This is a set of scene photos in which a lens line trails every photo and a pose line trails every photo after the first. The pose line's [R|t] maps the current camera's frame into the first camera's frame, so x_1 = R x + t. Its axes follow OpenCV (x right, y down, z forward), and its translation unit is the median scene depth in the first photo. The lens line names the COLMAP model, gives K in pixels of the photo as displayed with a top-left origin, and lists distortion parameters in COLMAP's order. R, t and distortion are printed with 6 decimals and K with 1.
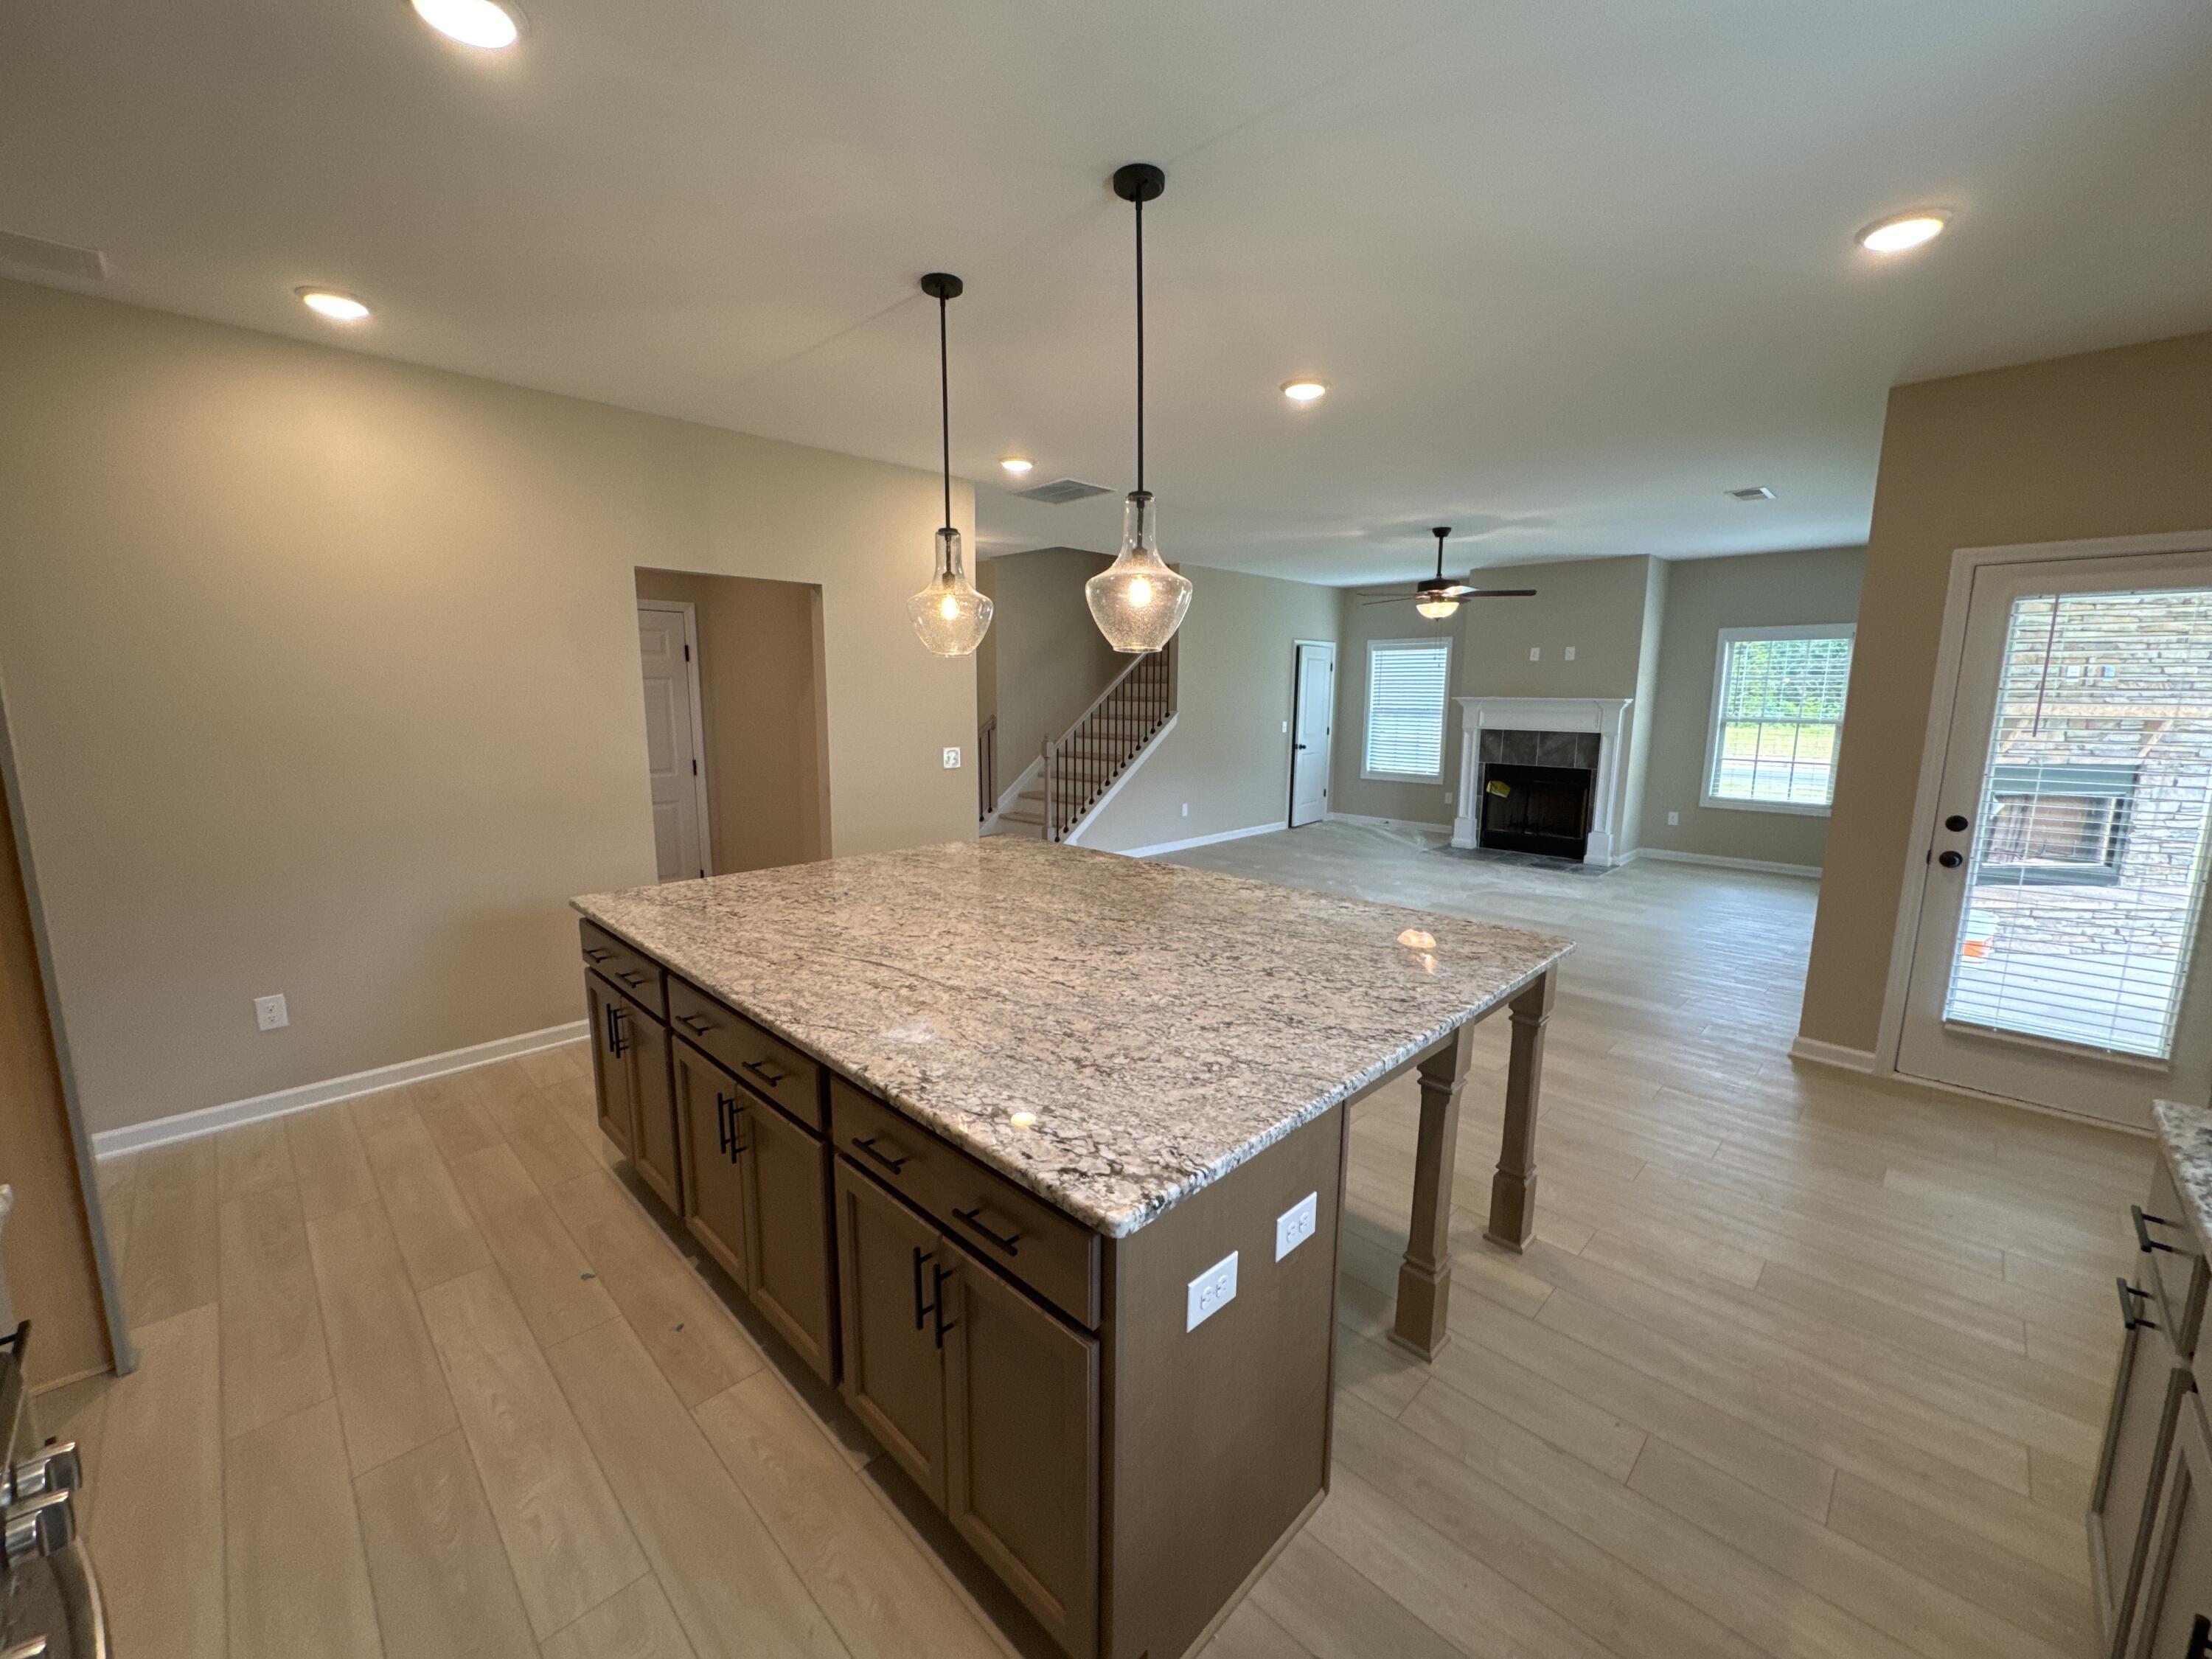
lens RADIAL K [[878.5, 0, 1104.3], [0, 878.5, 832.3], [0, 0, 1]] dist [-0.002118, 0.000333]
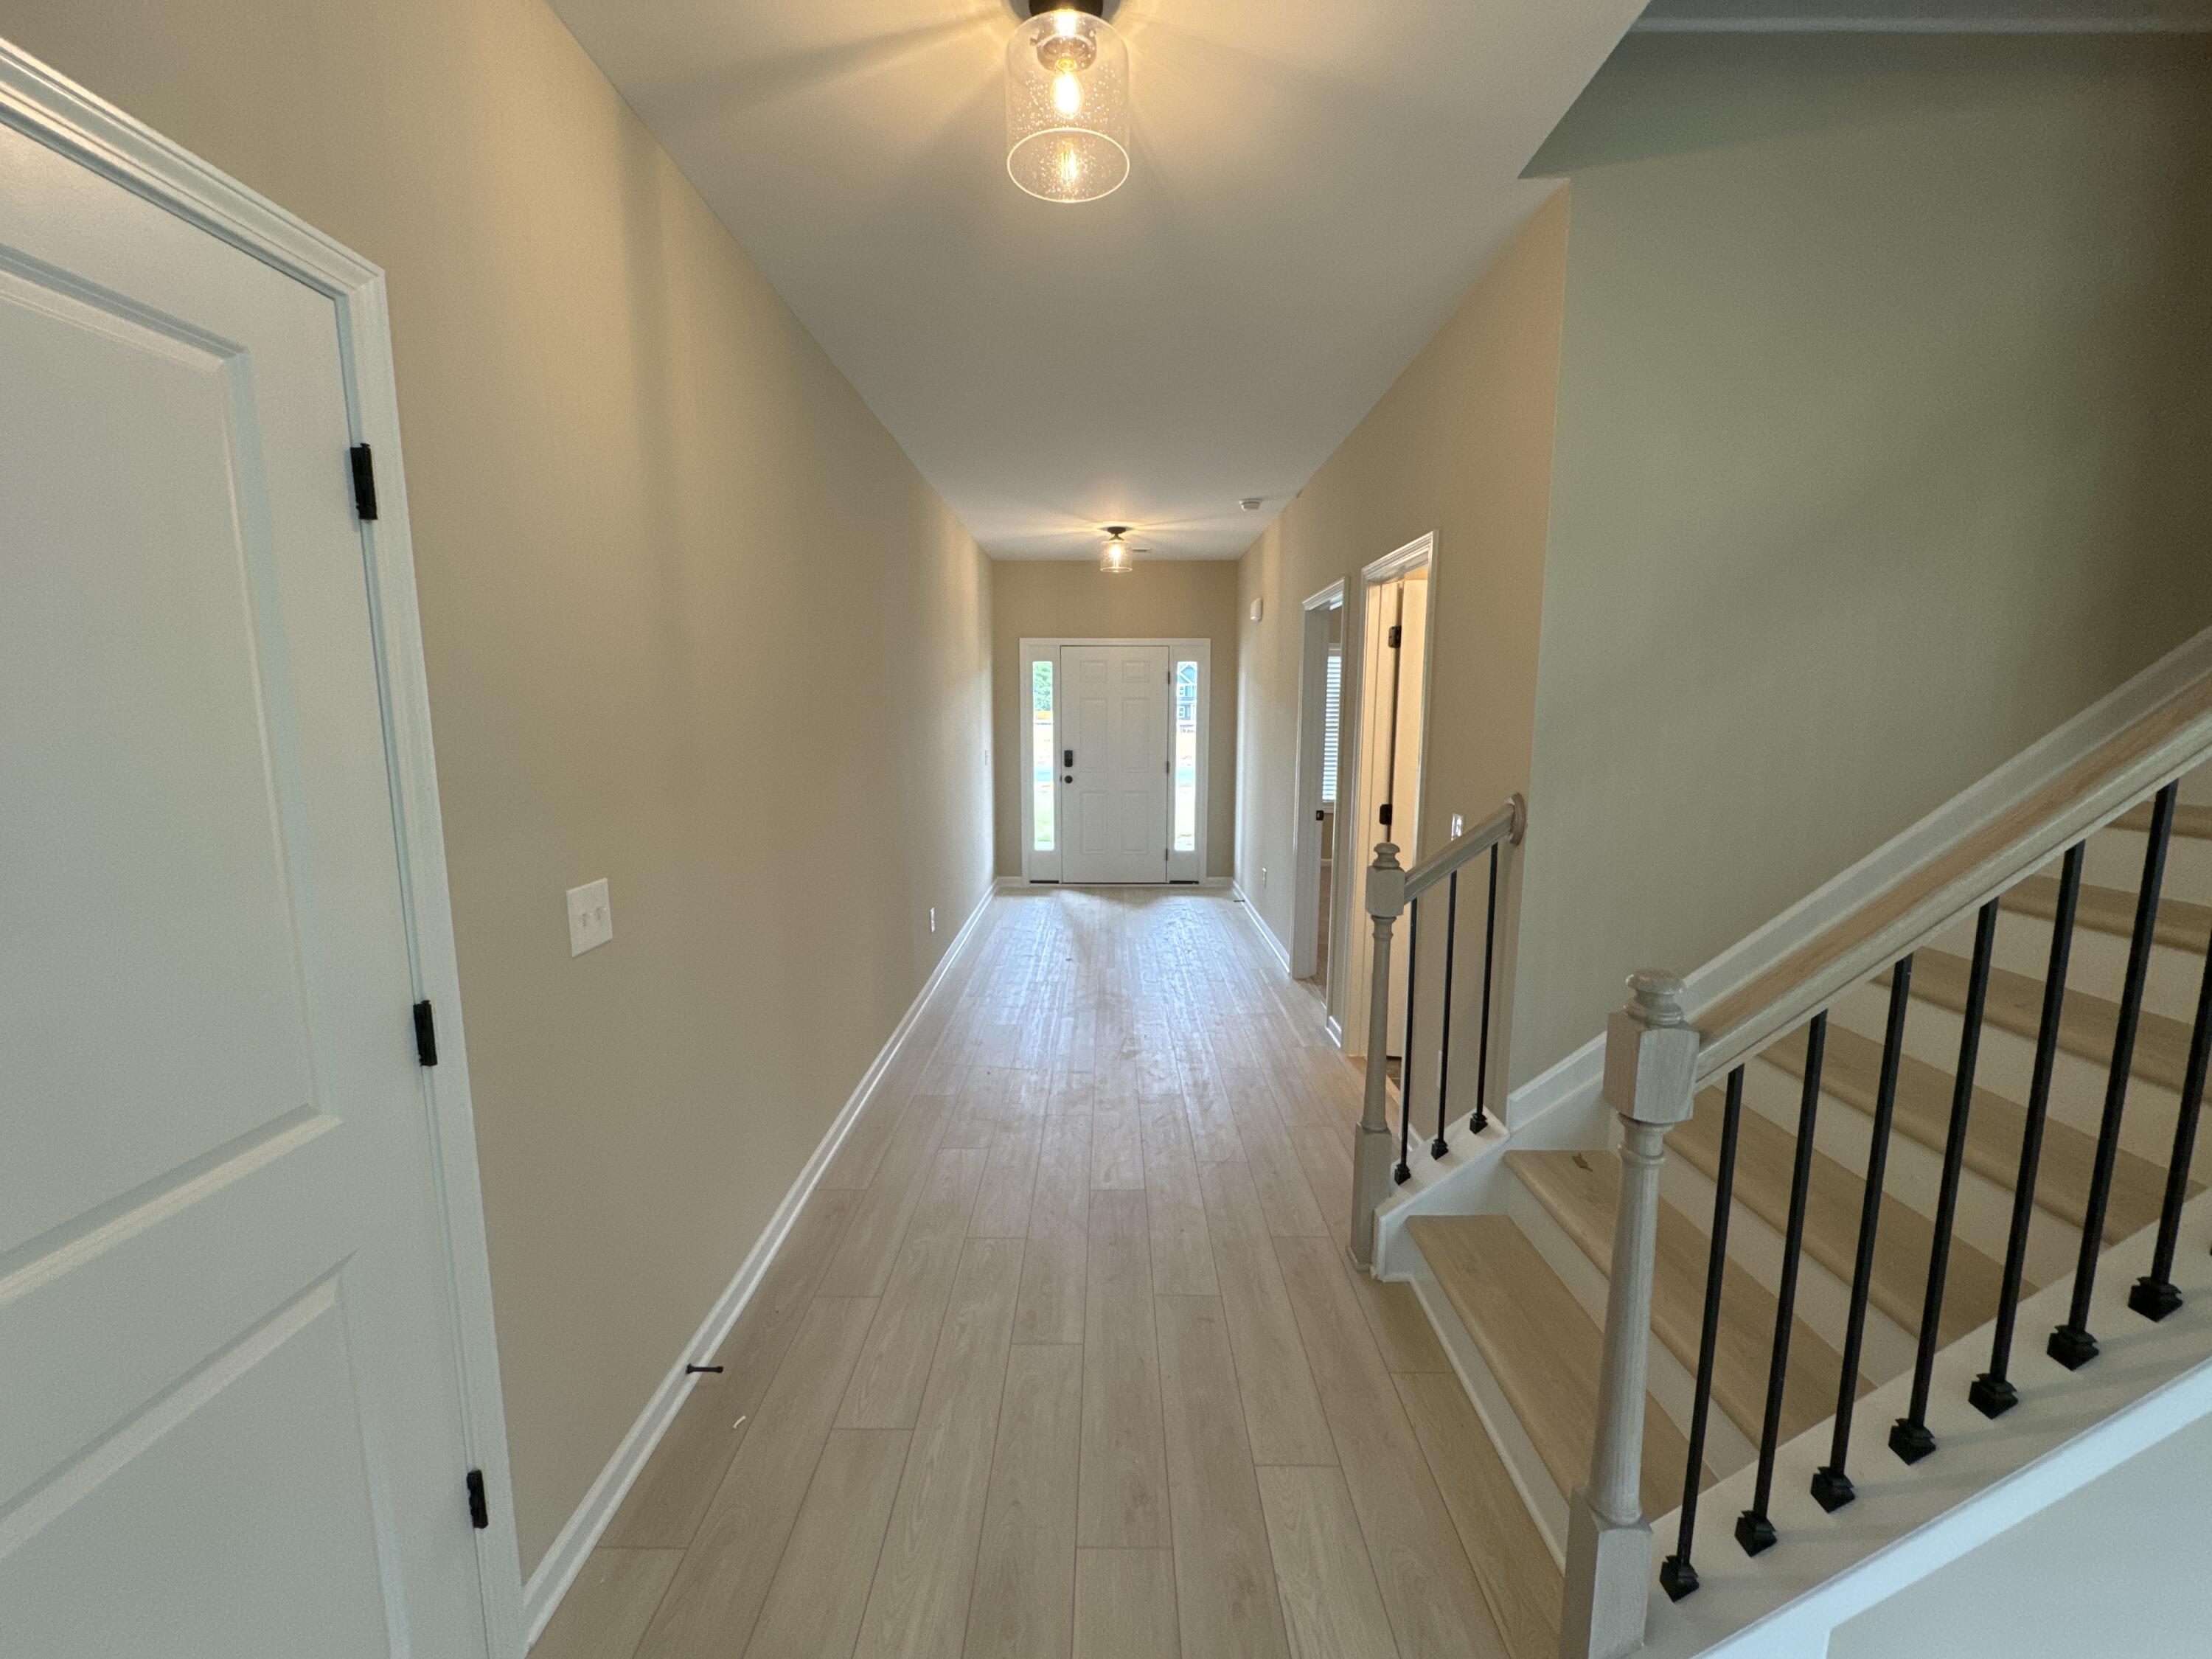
lens RADIAL K [[878.5, 0, 1104.3], [0, 878.5, 832.3], [0, 0, 1]] dist [-0.002118, 0.000333]
pose [[0.701167, 0.096046, -0.706499, 0.110754], [-0.109033, 0.993675, 0.026877, -0.091761], [0.704611, 0.058186, 0.707204, 0.578078]]
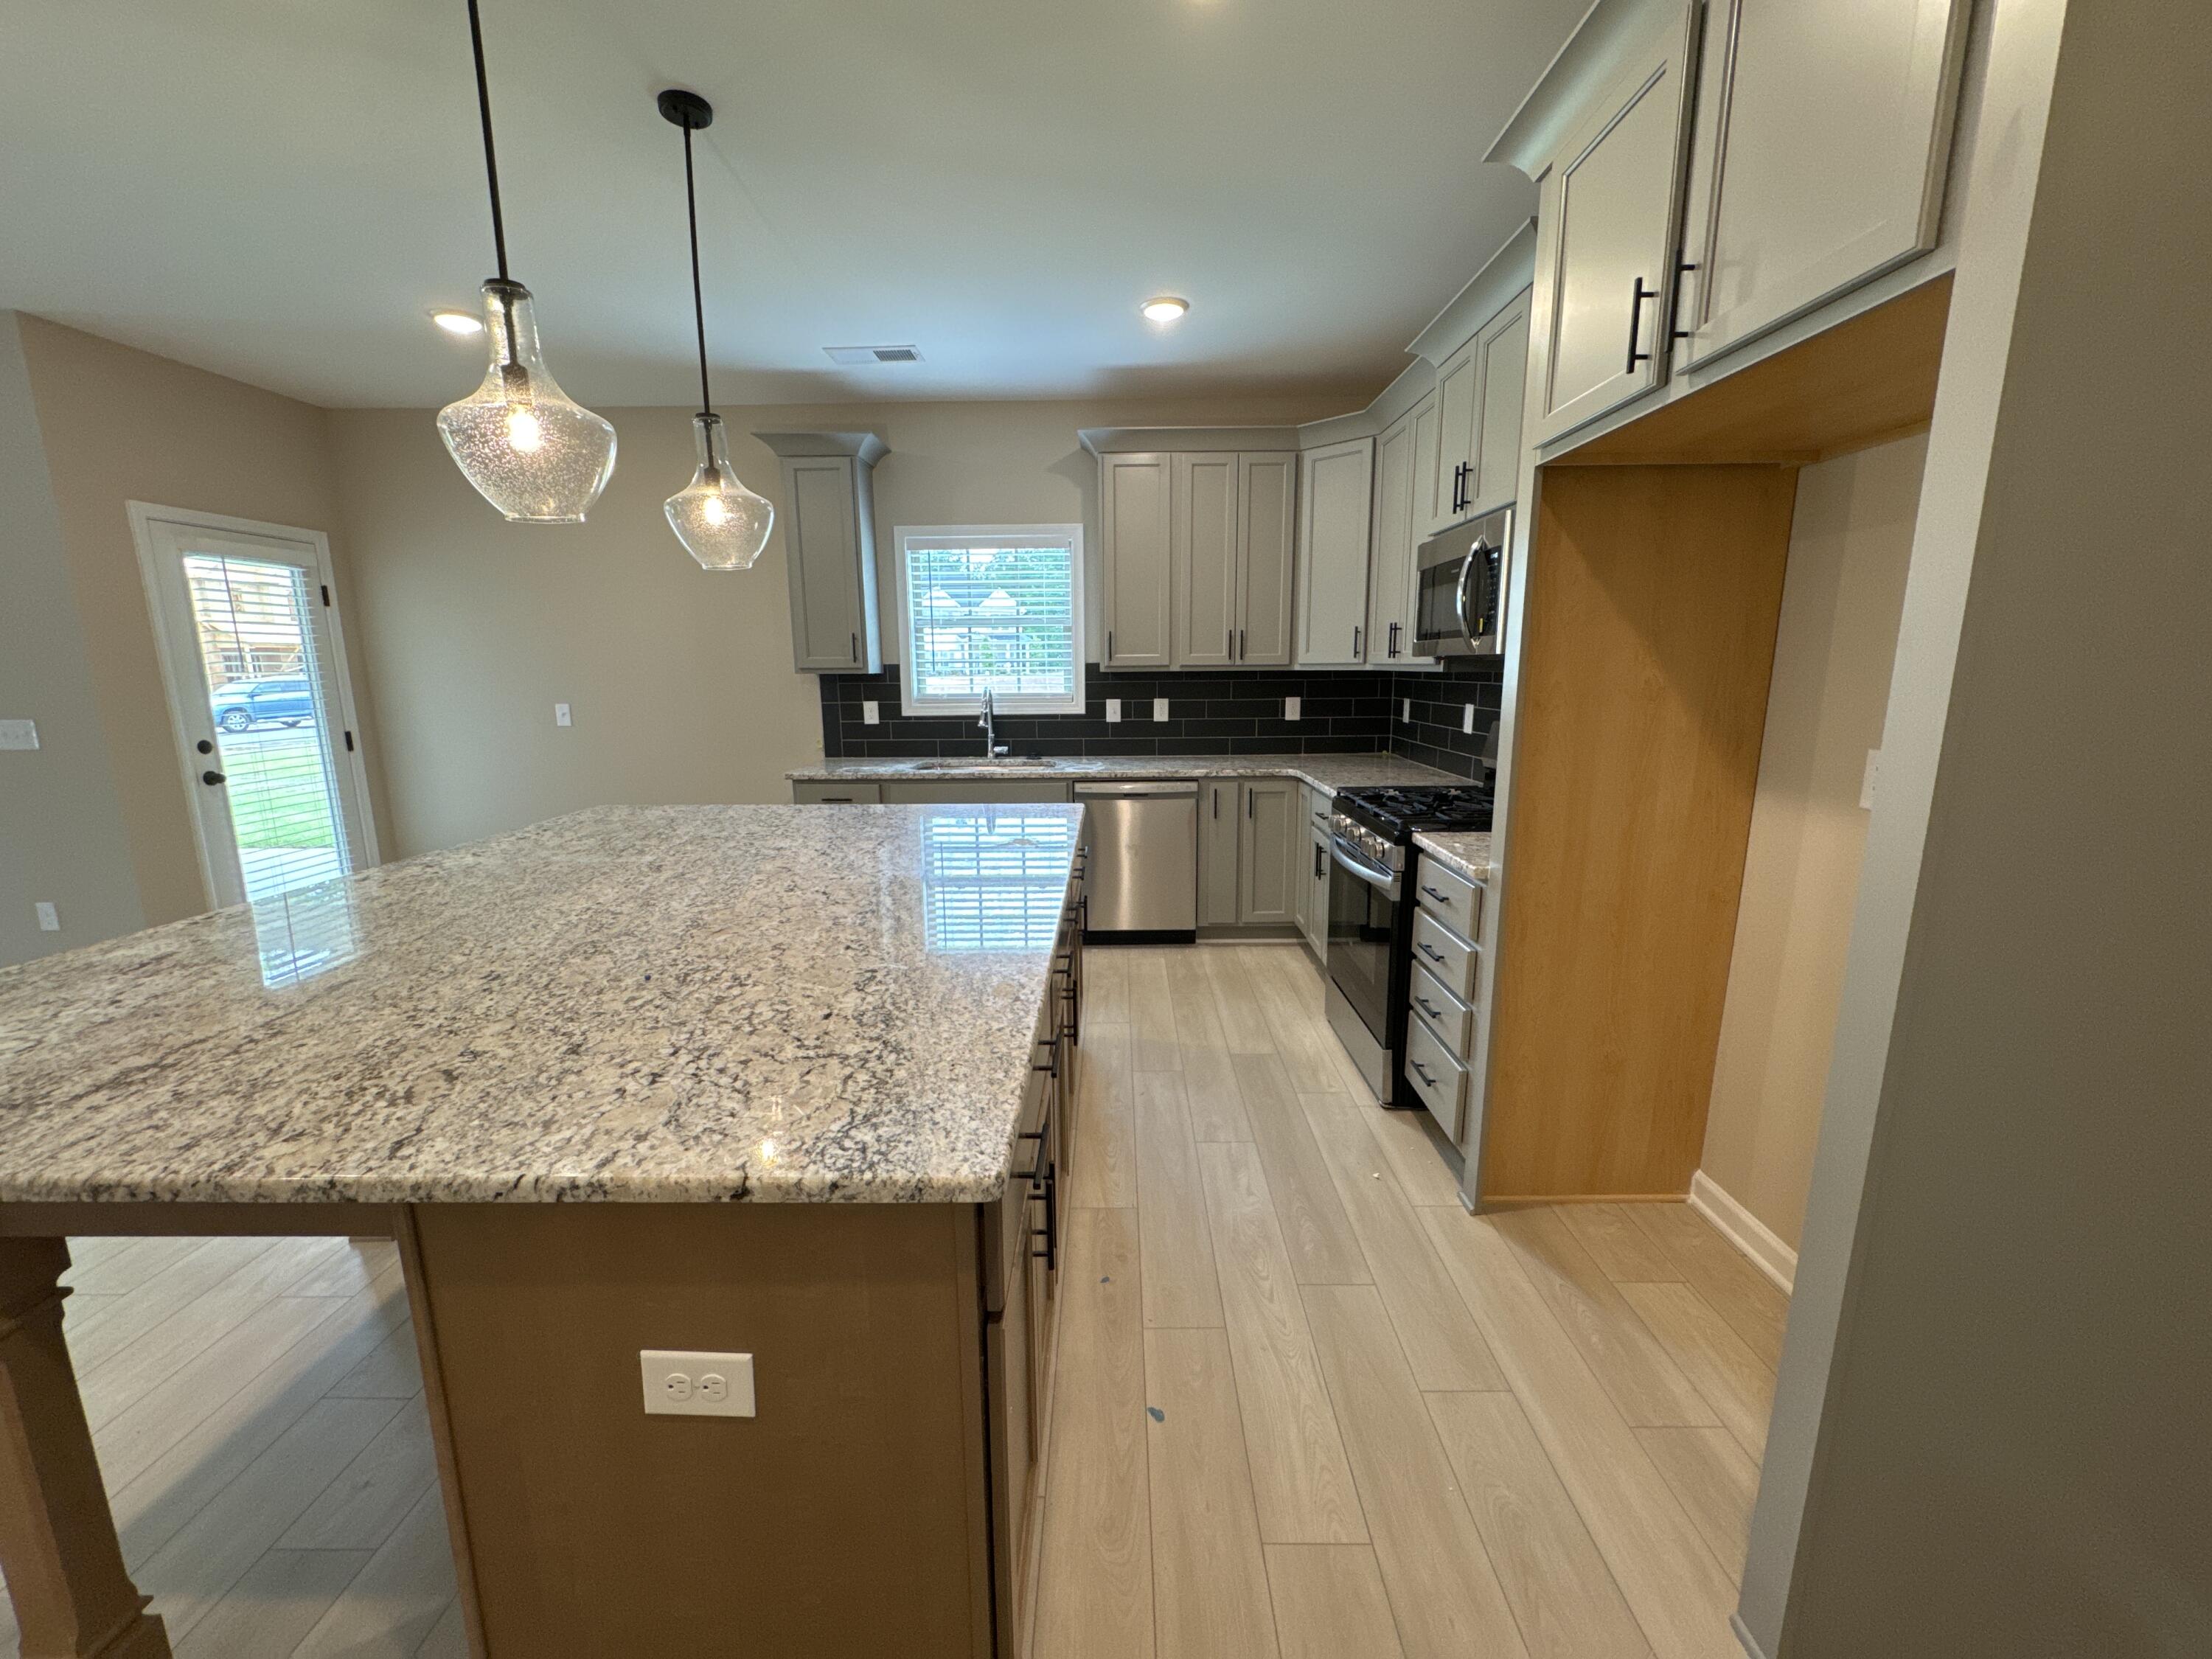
lens RADIAL K [[878.5, 0, 1104.3], [0, 878.5, 832.3], [0, 0, 1]] dist [-0.002118, 0.000333]
pose [[-0.693413, -0.136549, 0.707484, -0.290274], [0.118750, 0.946796, 0.299126, -0.045786], [-0.710688, 0.291432, -0.640305, 0.392100]]
